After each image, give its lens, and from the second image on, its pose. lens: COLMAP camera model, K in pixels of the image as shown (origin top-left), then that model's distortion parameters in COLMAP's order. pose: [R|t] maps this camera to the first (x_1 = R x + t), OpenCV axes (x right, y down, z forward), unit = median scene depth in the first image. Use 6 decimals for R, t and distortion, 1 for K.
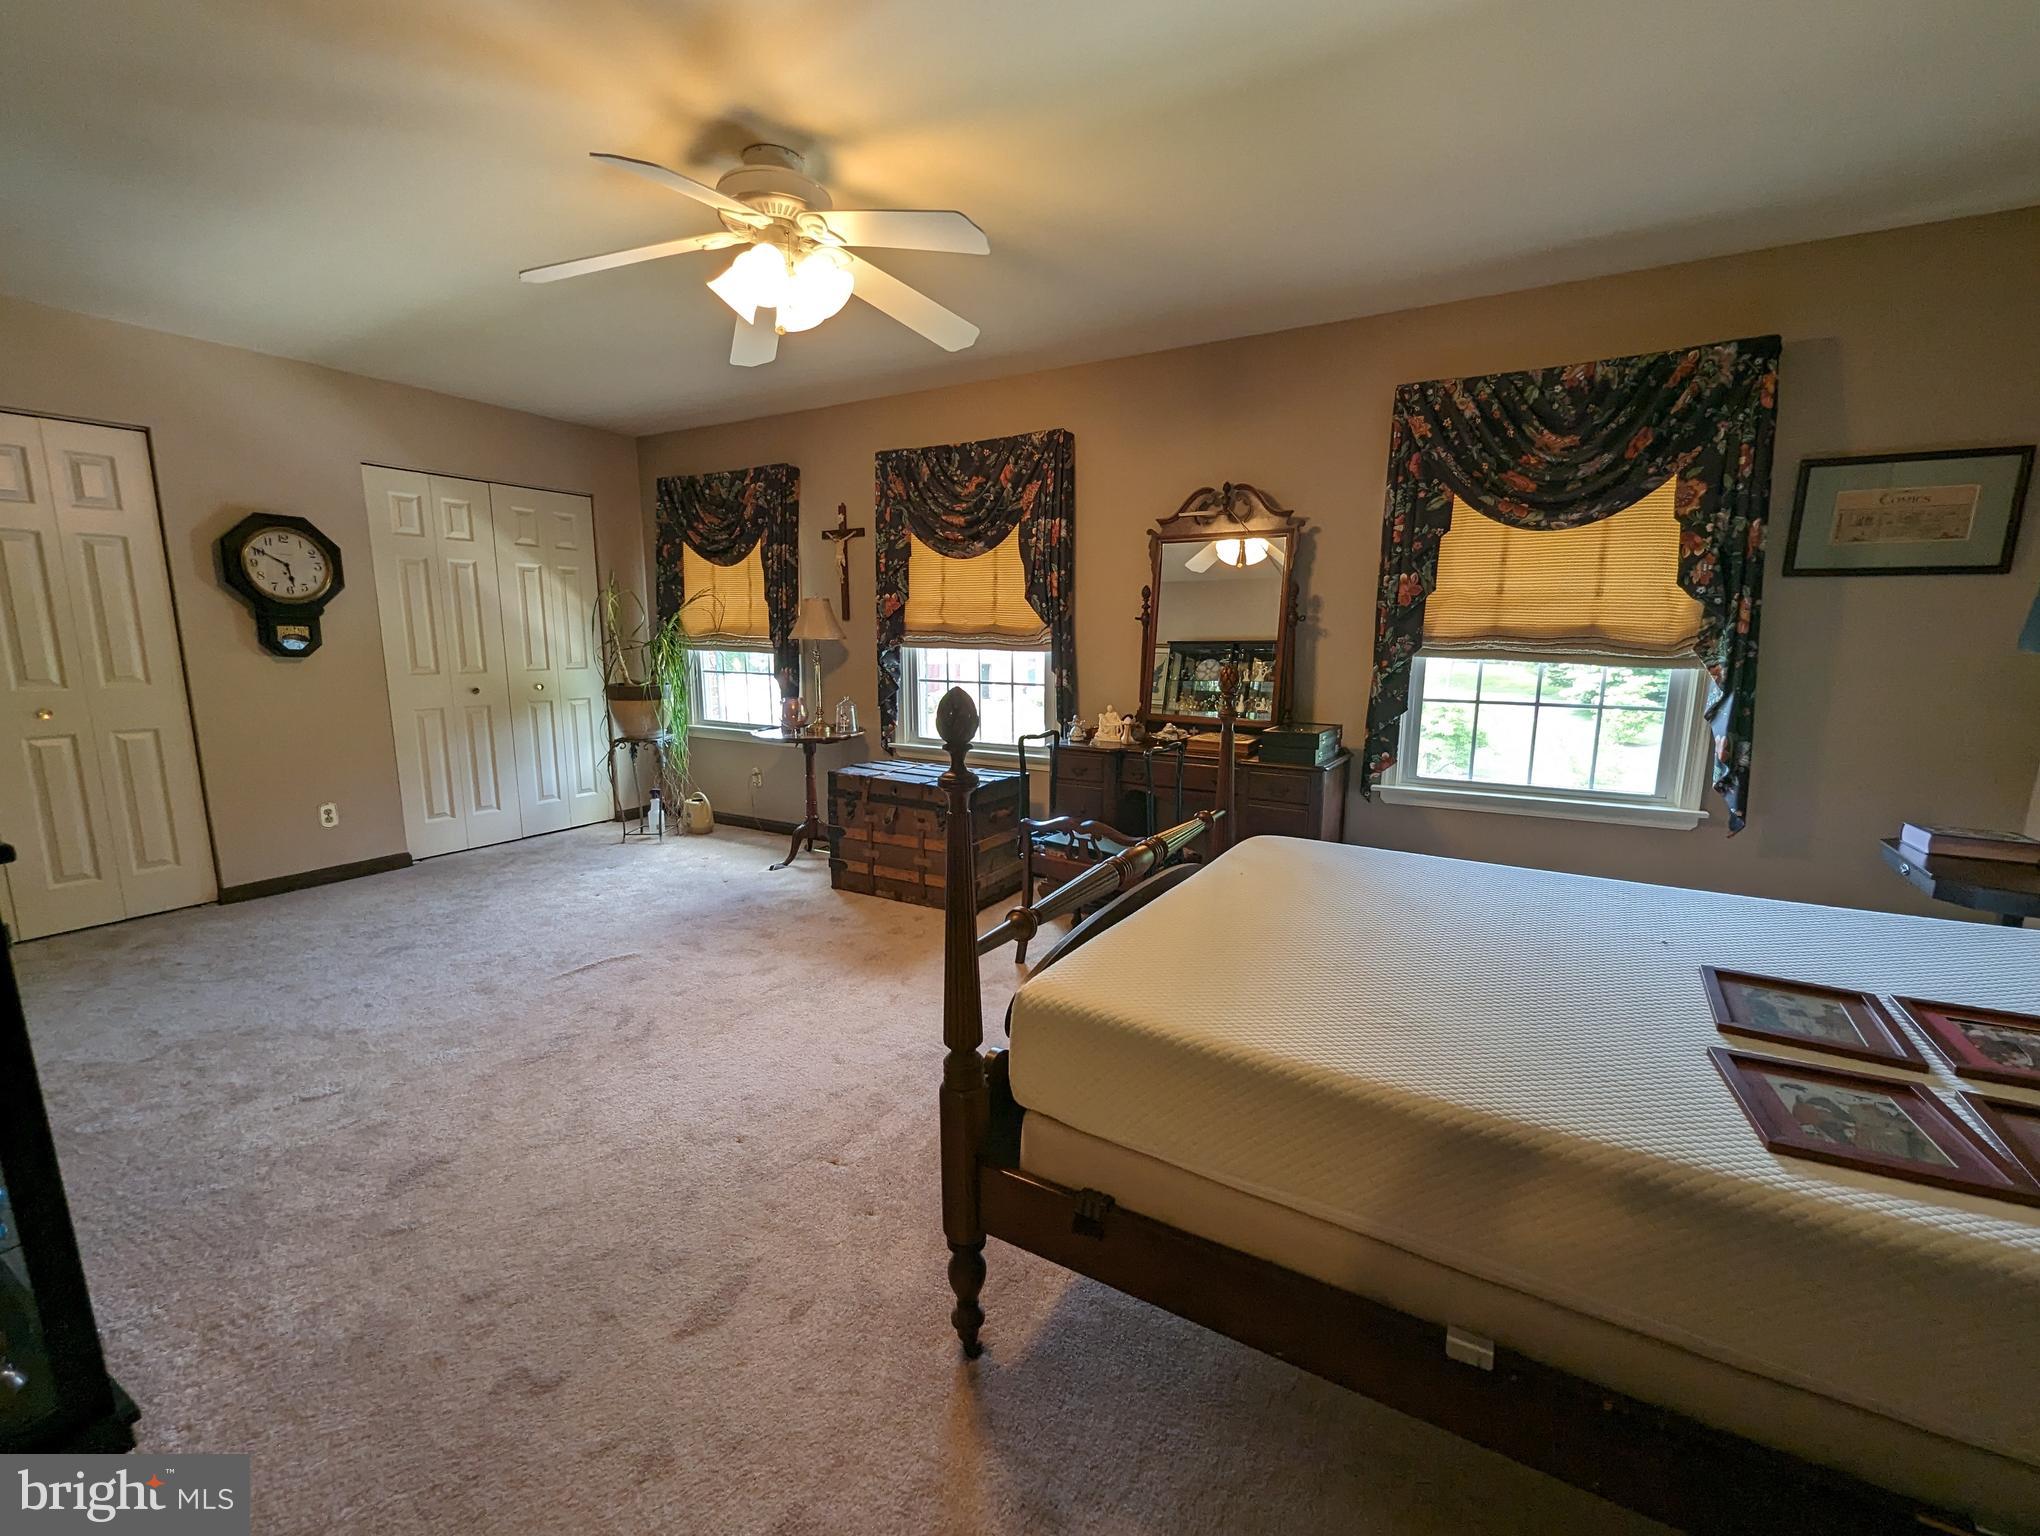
lens RADIAL K [[846.2, 0, 1028.8], [0, 846.2, 774.6], [0, 0, 1]] dist [-0.000026, 0.000140]
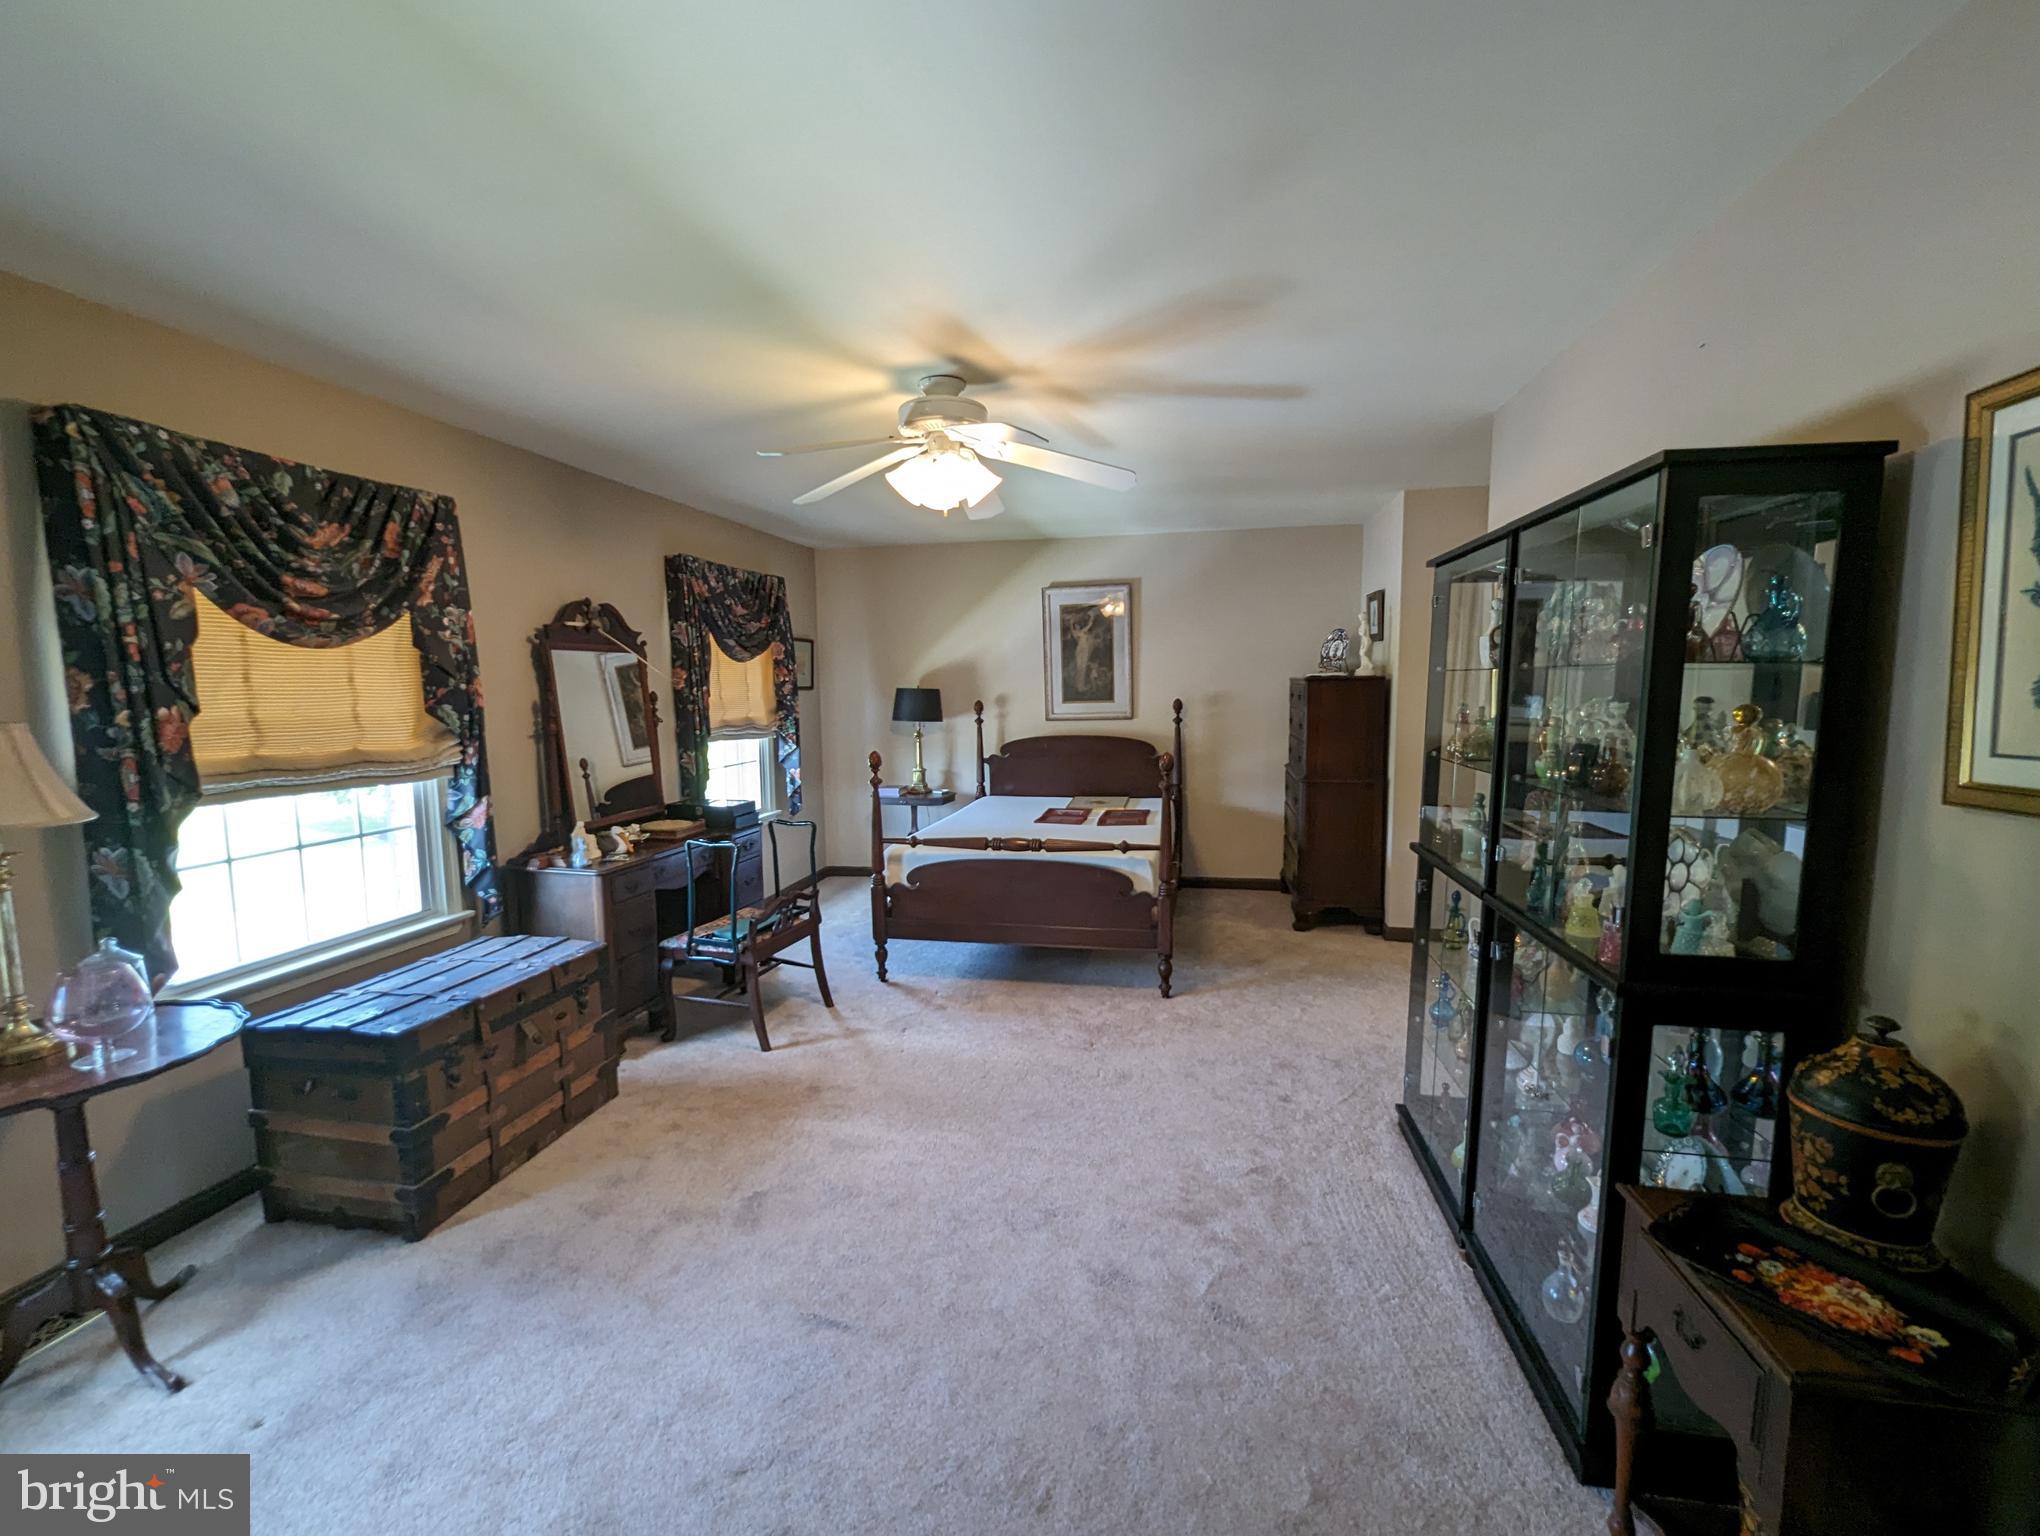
lens RADIAL K [[846.2, 0, 1028.8], [0, 846.2, 774.6], [0, 0, 1]] dist [-0.000026, 0.000140]
pose [[-0.326434, -0.108409, 0.938983, -0.886003], [0.166190, 0.971343, 0.169921, -0.196601], [-0.930495, 0.211517, -0.299063, 0.769469]]
